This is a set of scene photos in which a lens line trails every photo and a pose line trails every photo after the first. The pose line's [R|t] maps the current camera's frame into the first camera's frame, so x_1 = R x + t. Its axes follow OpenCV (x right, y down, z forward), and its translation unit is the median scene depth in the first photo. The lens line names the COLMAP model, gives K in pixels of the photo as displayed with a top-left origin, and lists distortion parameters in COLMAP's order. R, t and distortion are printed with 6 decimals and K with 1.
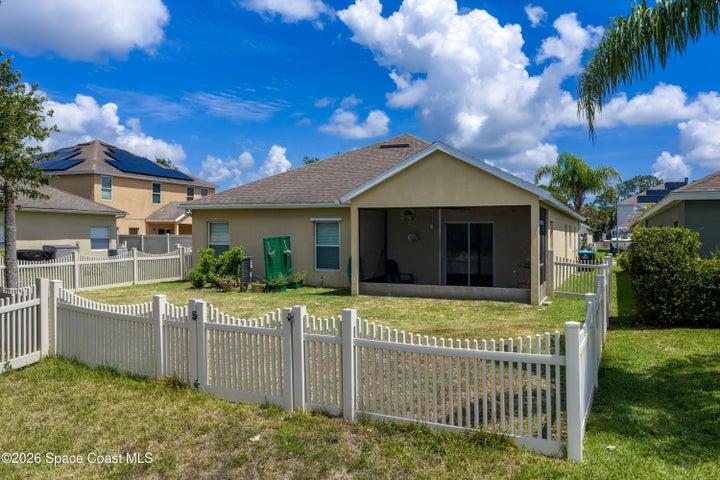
lens RADIAL K [[596.2, 0, 360.0], [0, 596.2, 240.0], [0, 0, 1]] dist [0.026679, 0.002568]
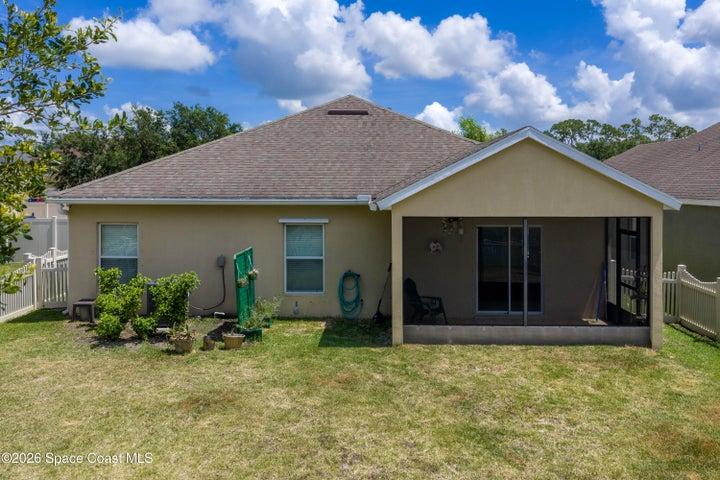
lens RADIAL K [[611.7, 0, 362.5], [0, 611.7, 181.9], [0, 0, 1]] dist [0.023709, -0.003334]
pose [[0.934149, -0.006799, 0.356818, -0.252555], [0.008973, 0.999950, -0.004438, -0.077805], [-0.356770, 0.007347, 0.934163, 0.310330]]
